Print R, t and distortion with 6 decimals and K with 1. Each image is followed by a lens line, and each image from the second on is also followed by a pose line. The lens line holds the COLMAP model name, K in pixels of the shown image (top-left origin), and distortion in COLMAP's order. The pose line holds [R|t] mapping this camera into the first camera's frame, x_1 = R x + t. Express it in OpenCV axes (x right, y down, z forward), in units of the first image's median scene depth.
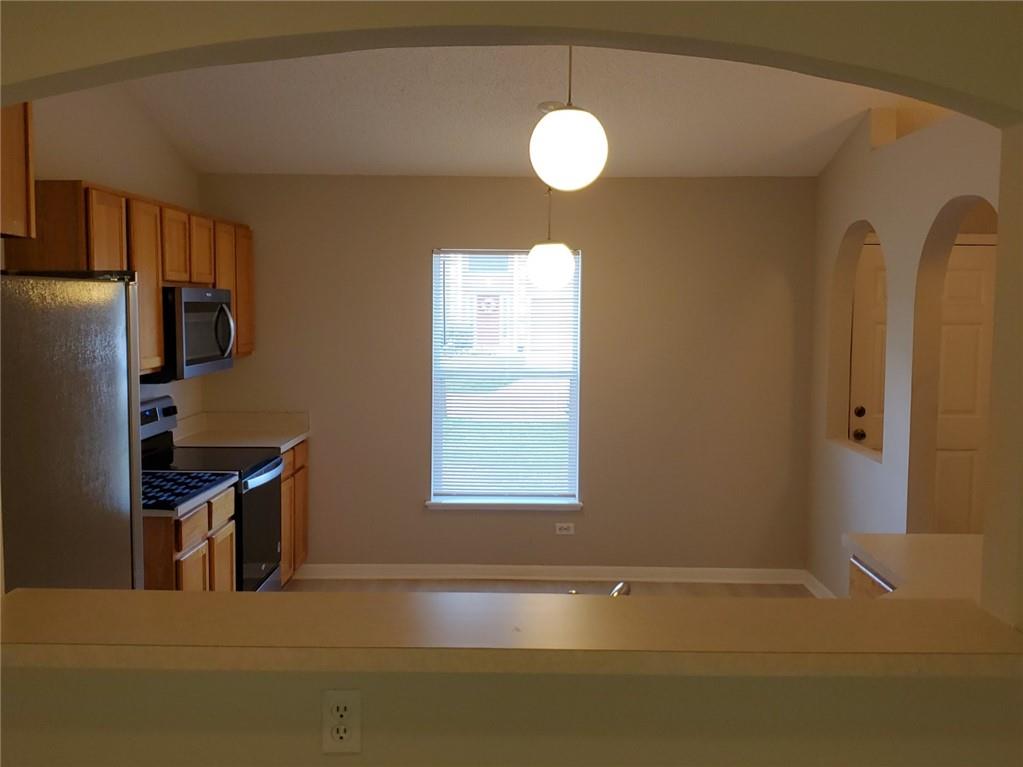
lens RADIAL K [[1000.5, 0, 514.2], [0, 1000.5, 385.4], [0, 0, 1]] dist [0.062200, 0.000000]
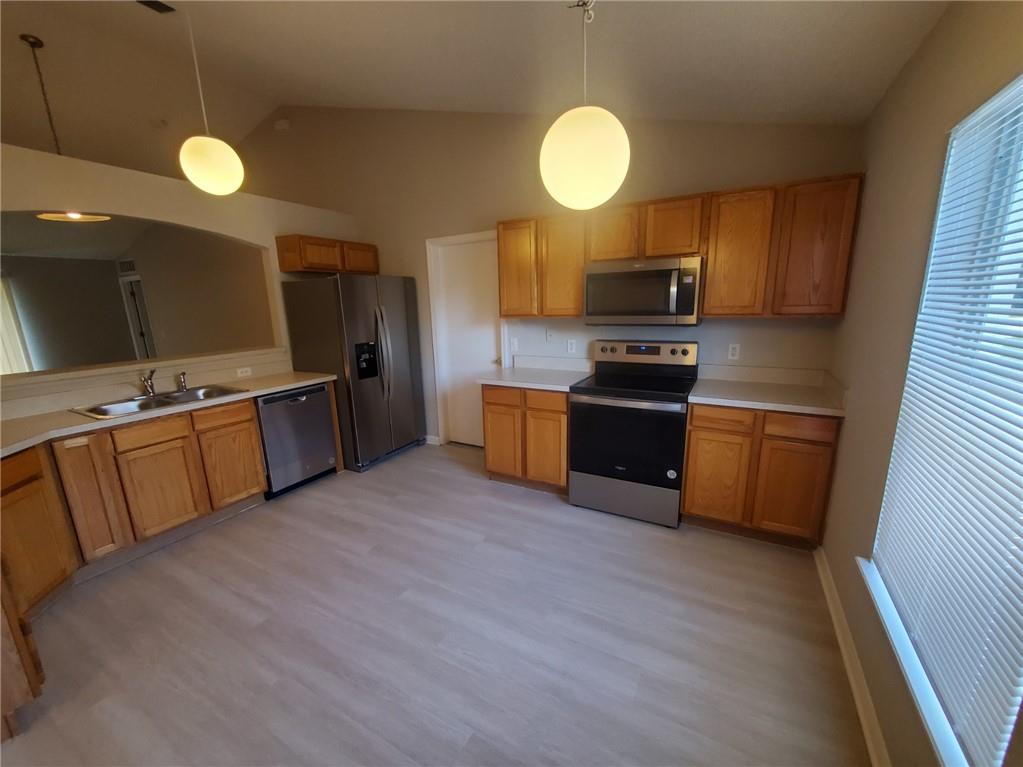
lens RADIAL K [[396.3, 0, 512.0], [0, 396.3, 401.1], [0, 0, 1]] dist [-0.014598, -0.000053]
pose [[-0.476986, 0.217002, -0.851701, 0.247759], [-0.051397, 0.960496, 0.273506, -0.046121], [0.877407, 0.174234, -0.446990, 1.025338]]
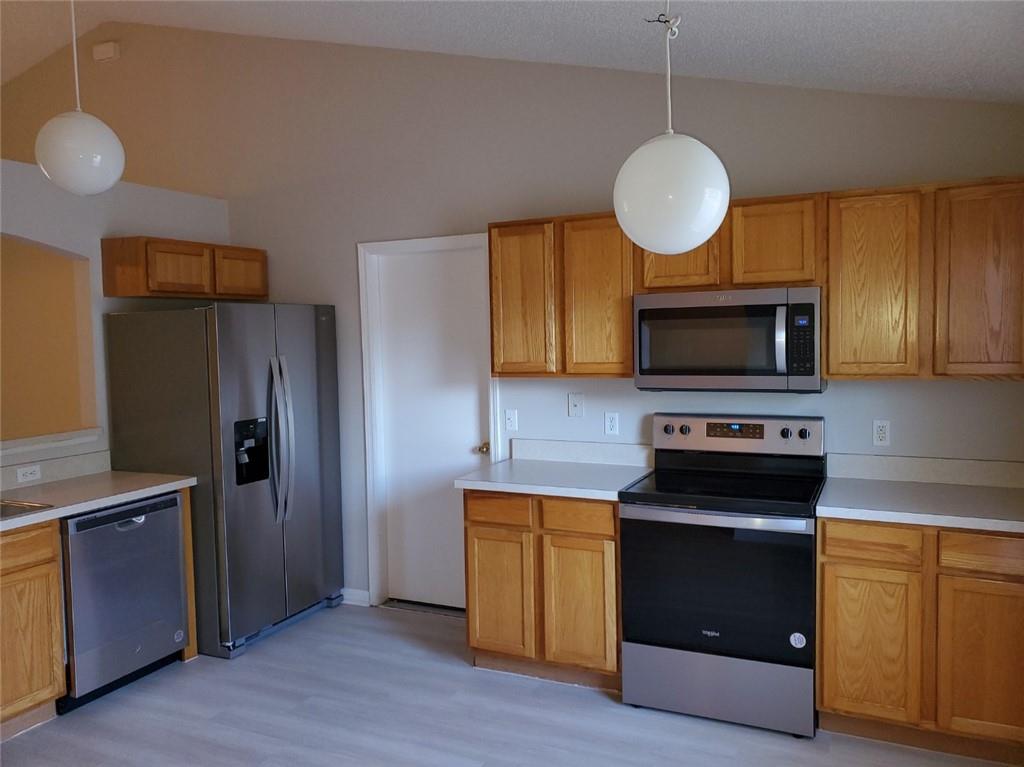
lens RADIAL K [[775.7, 0, 520.6], [0, 775.7, 392.6], [0, 0, 1]] dist [0.016206, -0.042891]
pose [[-0.412074, 0.074262, -0.908119, 0.339771], [-0.057121, 0.992607, 0.107091, -0.064352], [0.909358, 0.096002, -0.404786, 1.024034]]
